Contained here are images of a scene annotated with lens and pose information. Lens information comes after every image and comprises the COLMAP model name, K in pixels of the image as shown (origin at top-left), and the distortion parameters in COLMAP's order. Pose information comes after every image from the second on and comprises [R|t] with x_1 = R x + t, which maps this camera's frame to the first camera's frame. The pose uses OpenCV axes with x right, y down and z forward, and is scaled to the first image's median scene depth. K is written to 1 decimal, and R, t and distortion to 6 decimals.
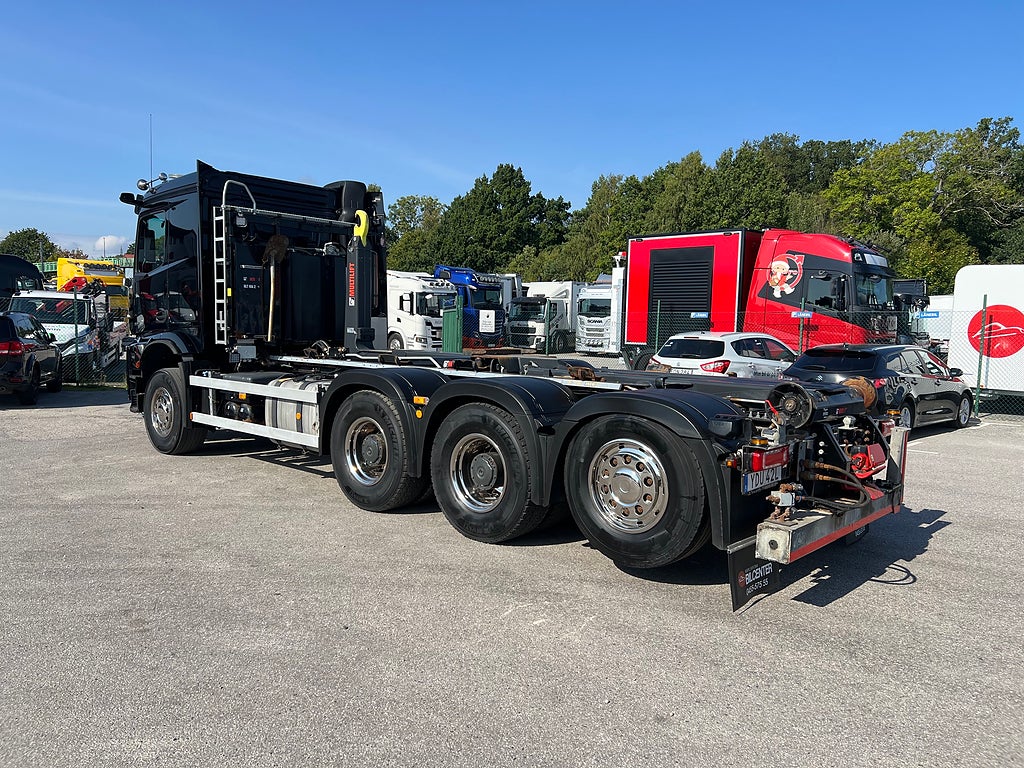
lens RADIAL K [[766.0, 0, 510.5], [0, 766.0, 394.7], [0, 0, 1]] dist [0.059224, -0.072837]
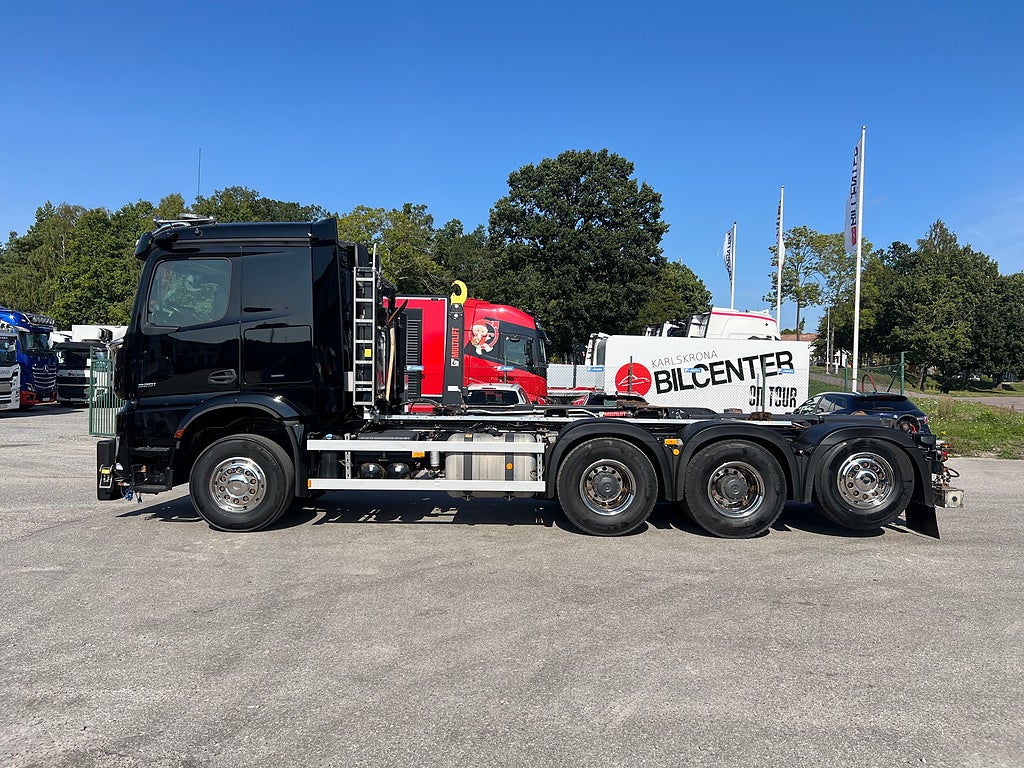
lens RADIAL K [[764.9, 0, 514.3], [0, 764.9, 389.1], [0, 0, 1]] dist [0.081116, -0.109510]
pose [[0.742829, -0.017423, 0.669254, -0.552130], [0.062243, 0.997129, -0.043127, -0.019657], [-0.666581, 0.073692, 0.741781, 0.088456]]
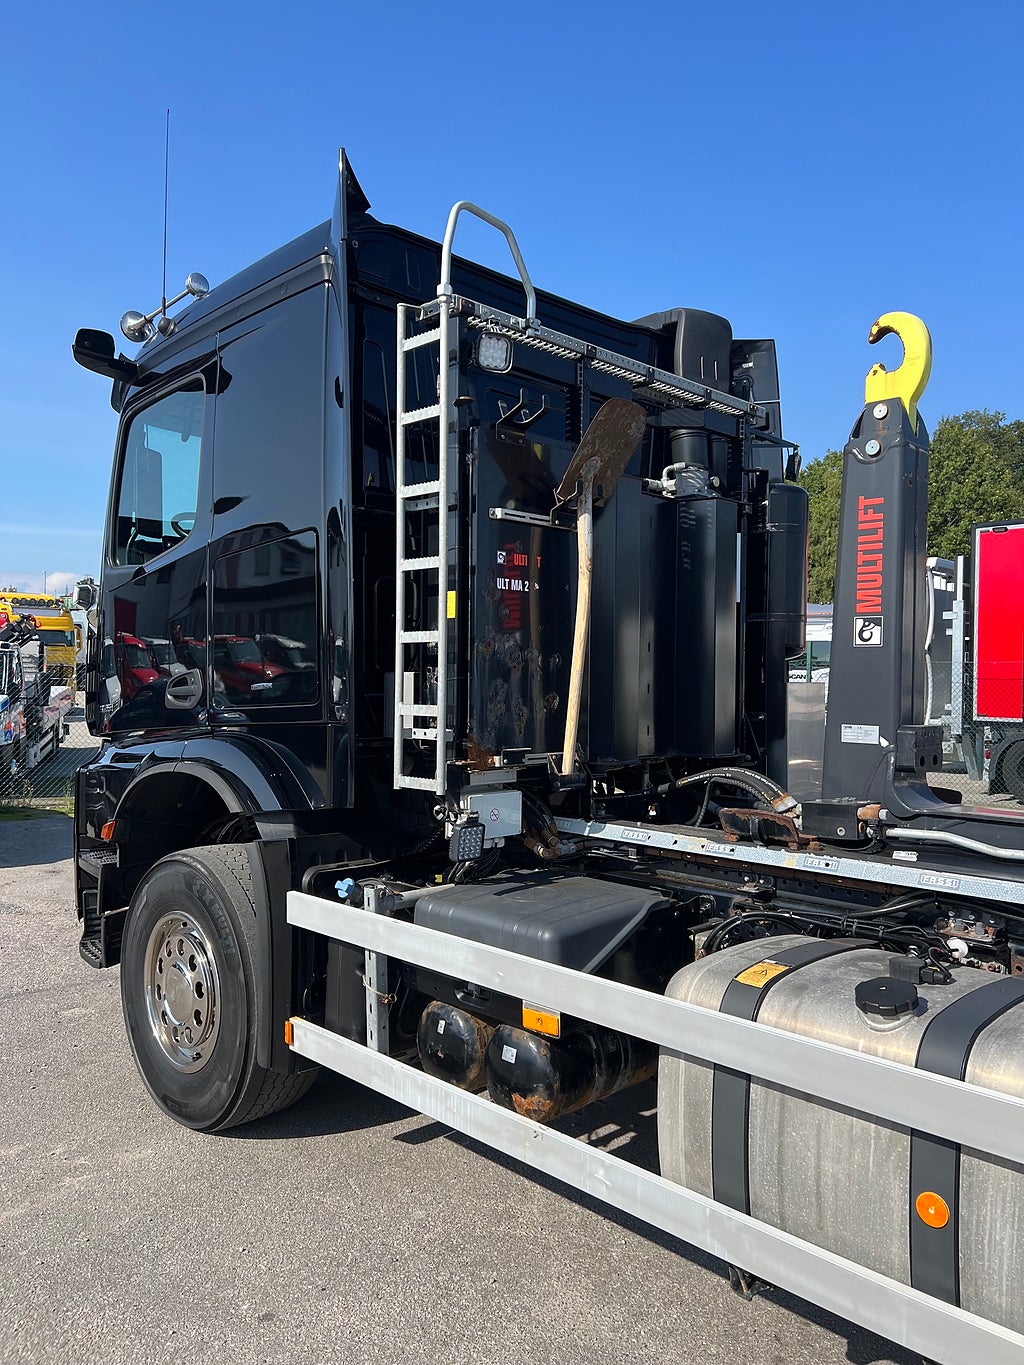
lens RADIAL K [[1024.4, 0, 520.8], [0, 1024.4, 683.5], [0, 0, 1]] dist [0.068007, -0.081974]
pose [[0.998815, -0.008890, -0.047852, -0.199305], [0.004649, 0.996108, -0.088016, -0.044353], [0.048448, 0.087689, 0.994969, 0.394089]]
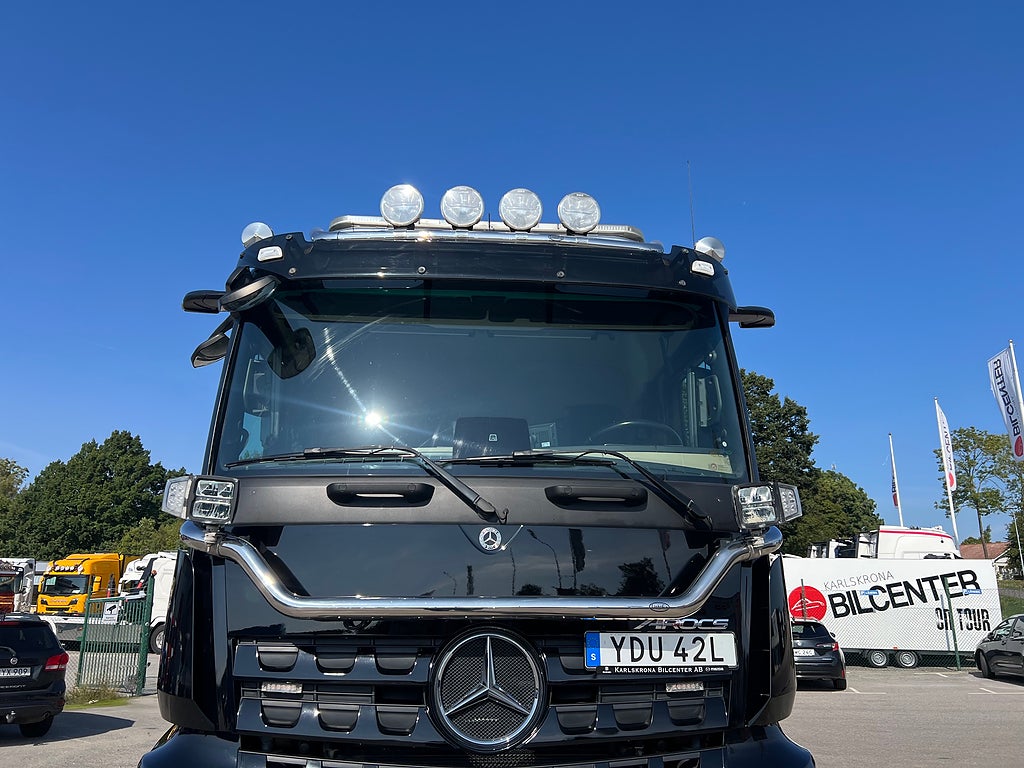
lens RADIAL K [[765.2, 0, 506.8], [0, 765.2, 391.5], [0, 0, 1]] dist [0.063883, -0.074465]
pose [[0.858254, 0.109098, 0.501495, -0.676140], [0.072432, 0.941616, -0.328804, -0.024674], [-0.508088, 0.318522, 0.800244, 0.004976]]
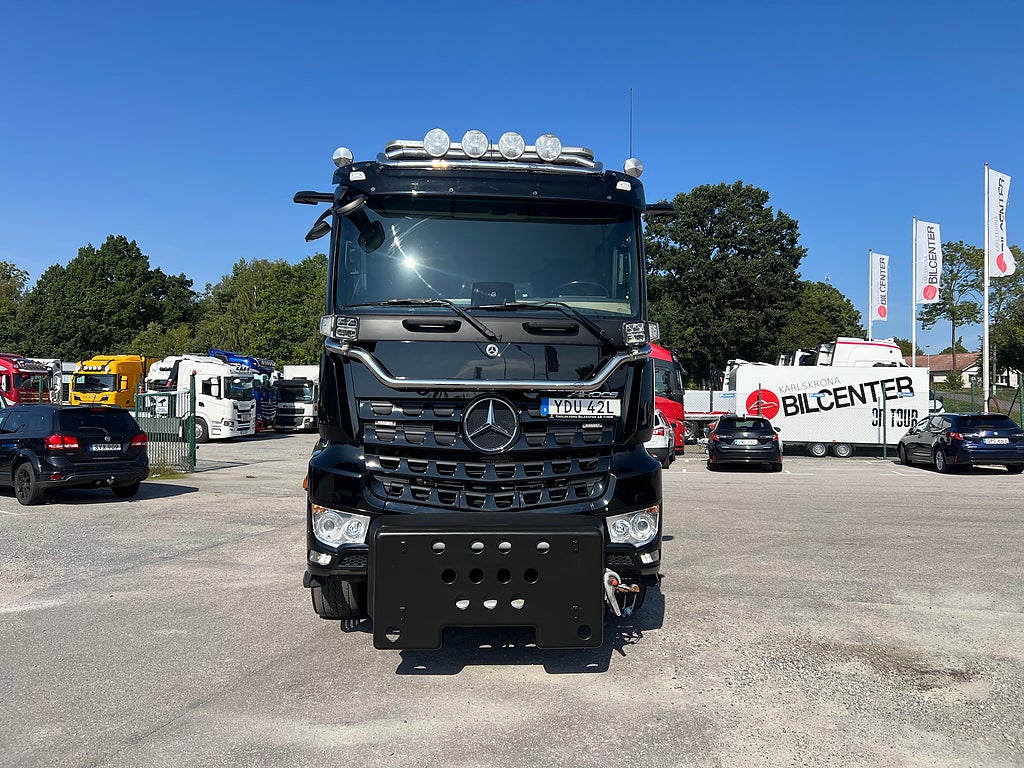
lens RADIAL K [[767.3, 0, 507.6], [0, 767.3, 380.0], [0, 0, 1]] dist [0.024483, -0.008776]
pose [[0.853810, -0.001968, 0.520581, -0.757117], [0.064272, 0.992741, -0.101660, -0.003200], [-0.516602, 0.120257, 0.847738, -0.129120]]
